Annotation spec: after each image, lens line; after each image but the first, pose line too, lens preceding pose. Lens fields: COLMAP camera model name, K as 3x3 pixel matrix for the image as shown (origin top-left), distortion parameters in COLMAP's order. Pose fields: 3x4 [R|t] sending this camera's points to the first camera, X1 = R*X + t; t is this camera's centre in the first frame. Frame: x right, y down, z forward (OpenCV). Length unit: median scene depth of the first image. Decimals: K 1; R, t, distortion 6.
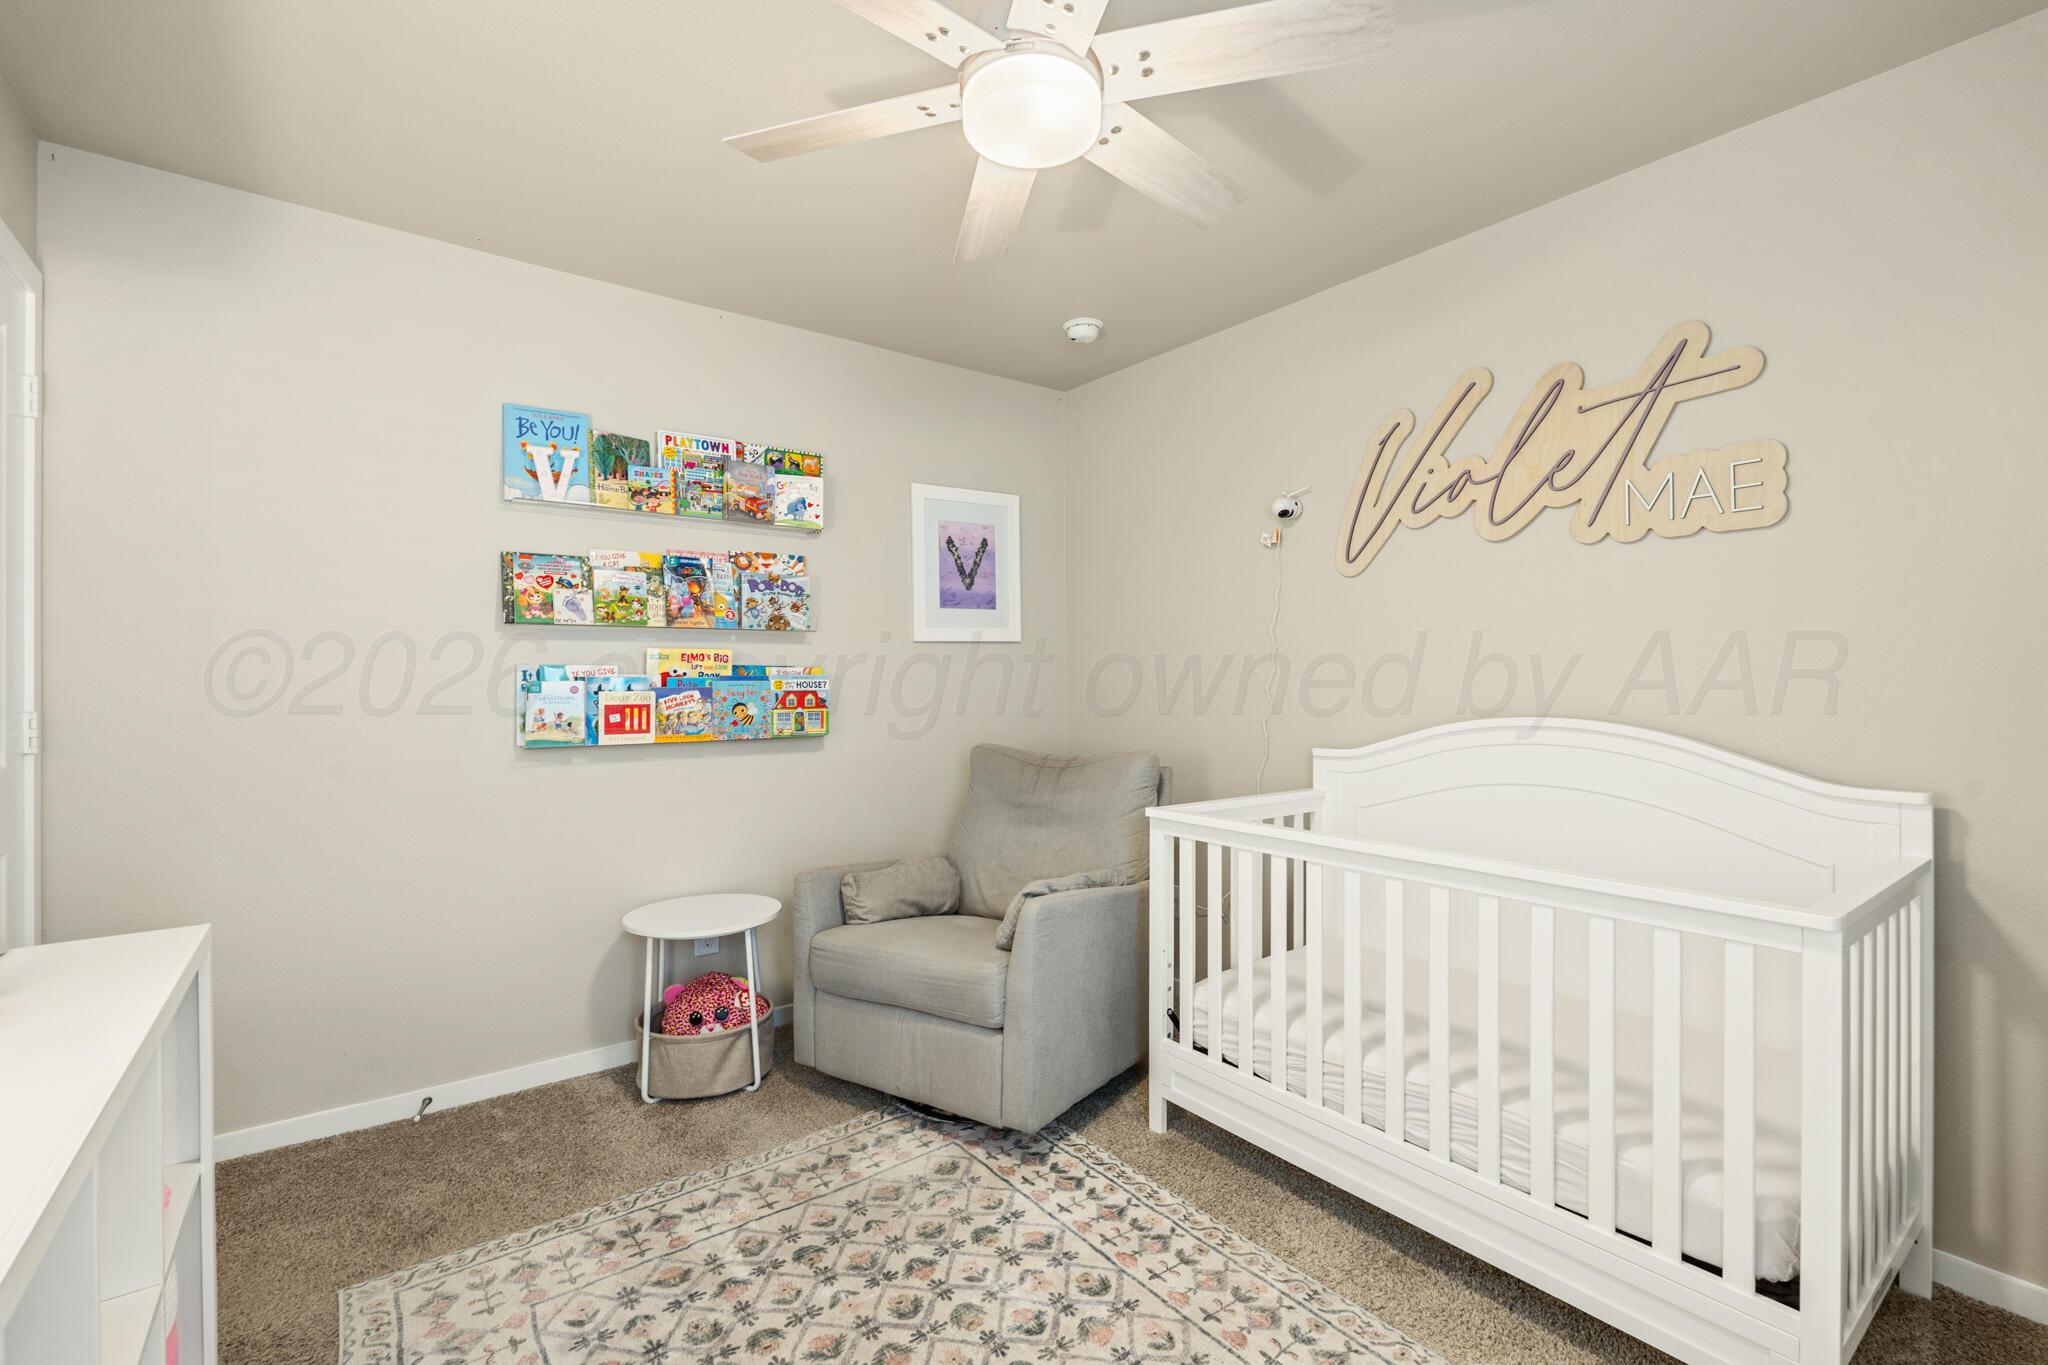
lens RADIAL K [[900.9, 0, 1039.1], [0, 900.9, 675.1], [0, 0, 1]] dist [-0.005355, 0.000232]
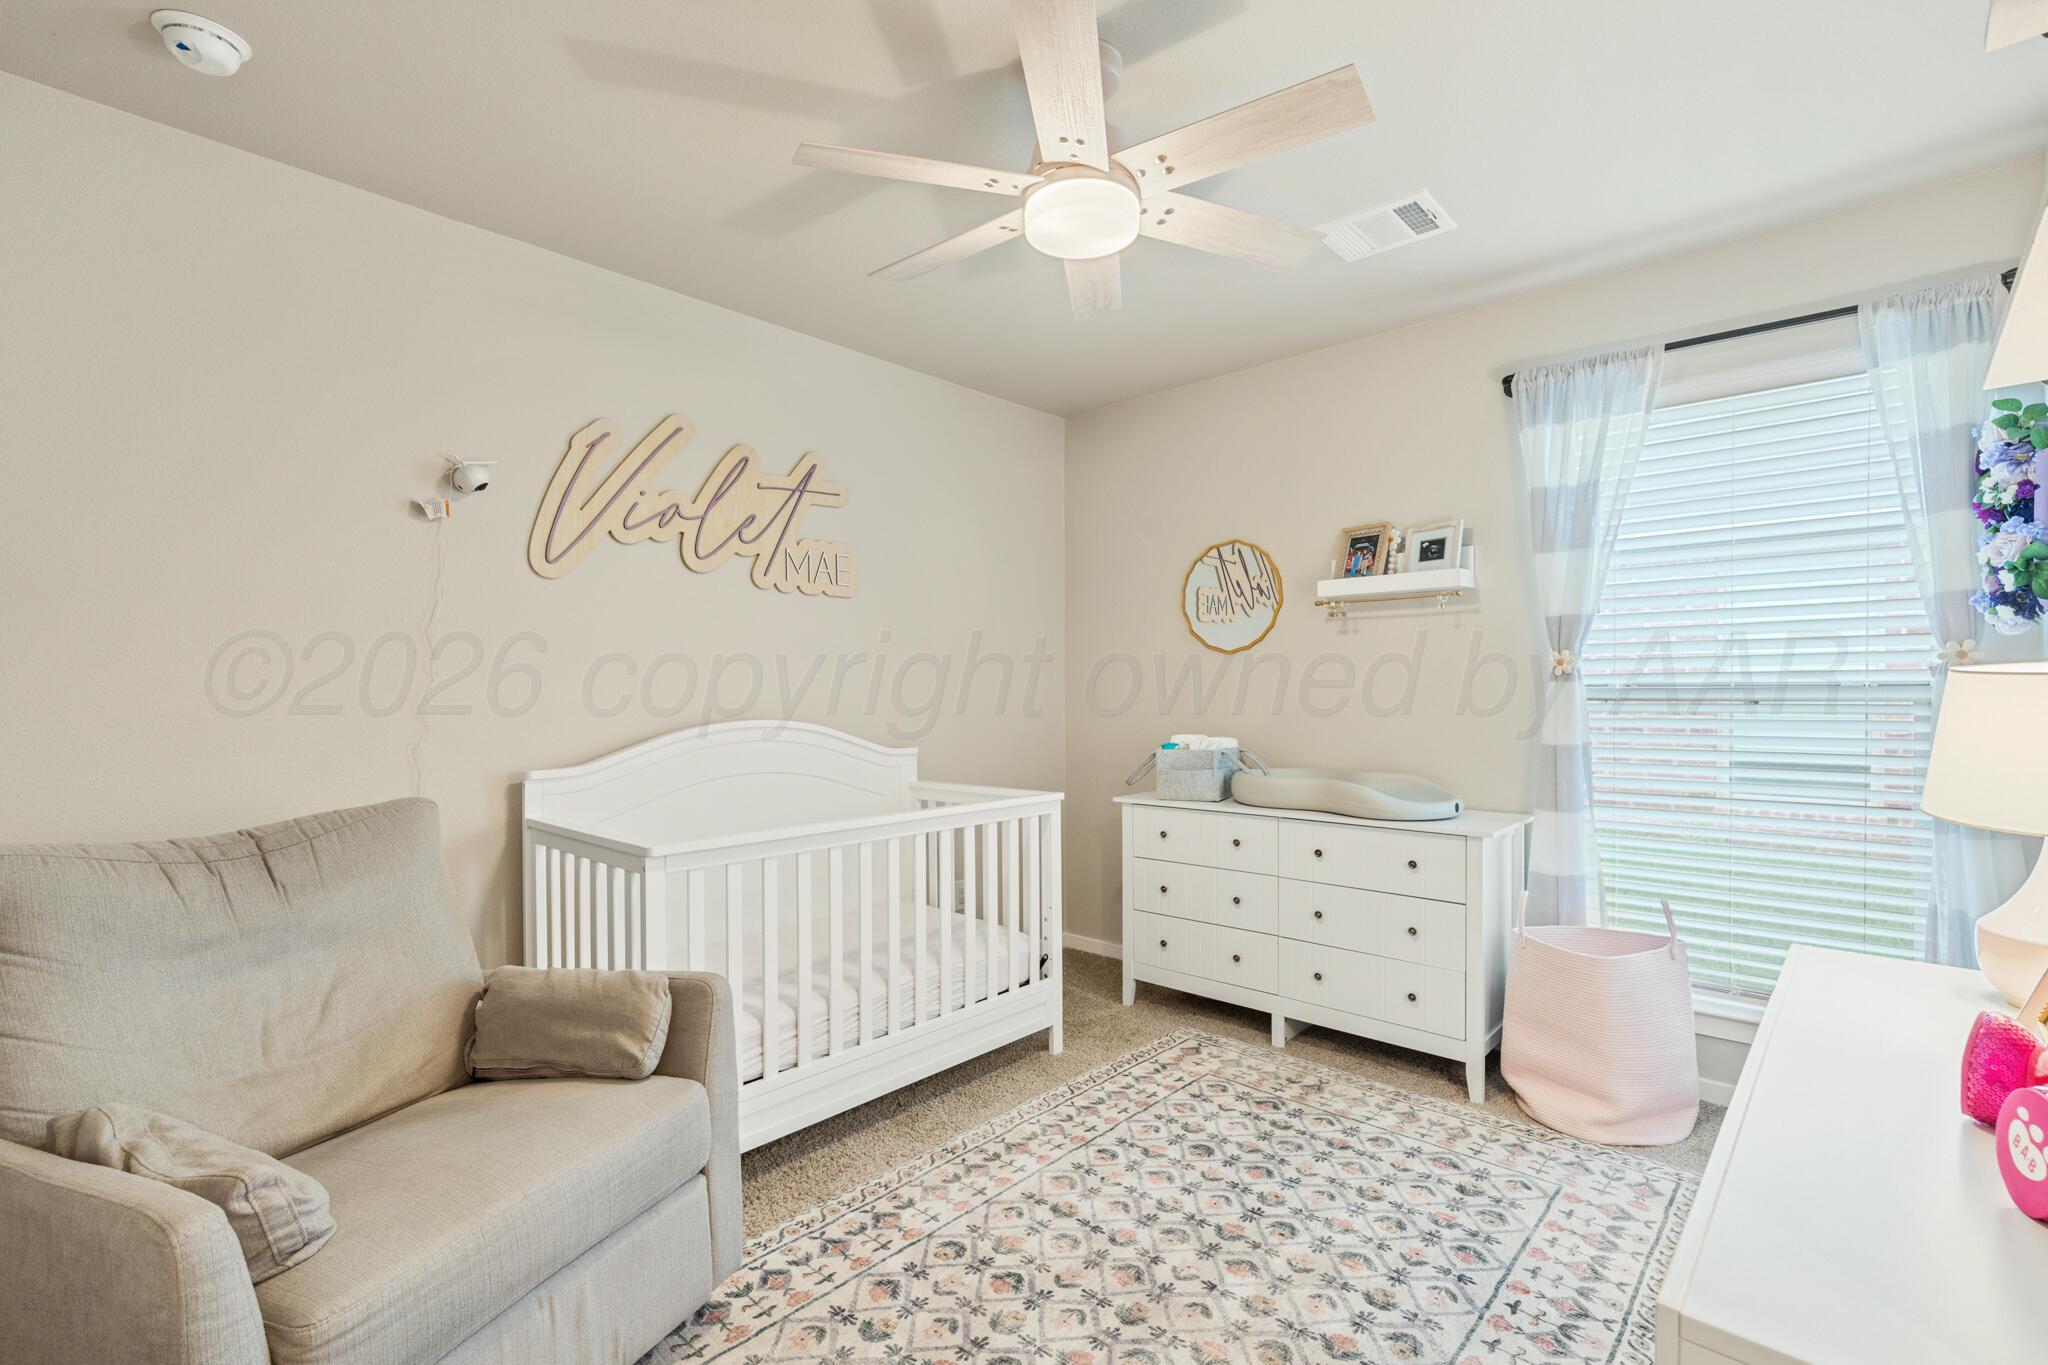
lens RADIAL K [[900.9, 0, 1039.5], [0, 900.9, 693.3], [0, 0, 1]] dist [-0.005355, 0.000232]
pose [[-0.166030, -0.015824, 0.985994, -0.820979], [-0.008647, 0.999856, 0.014590, -0.014536], [-0.986083, -0.006103, -0.166143, 0.861200]]
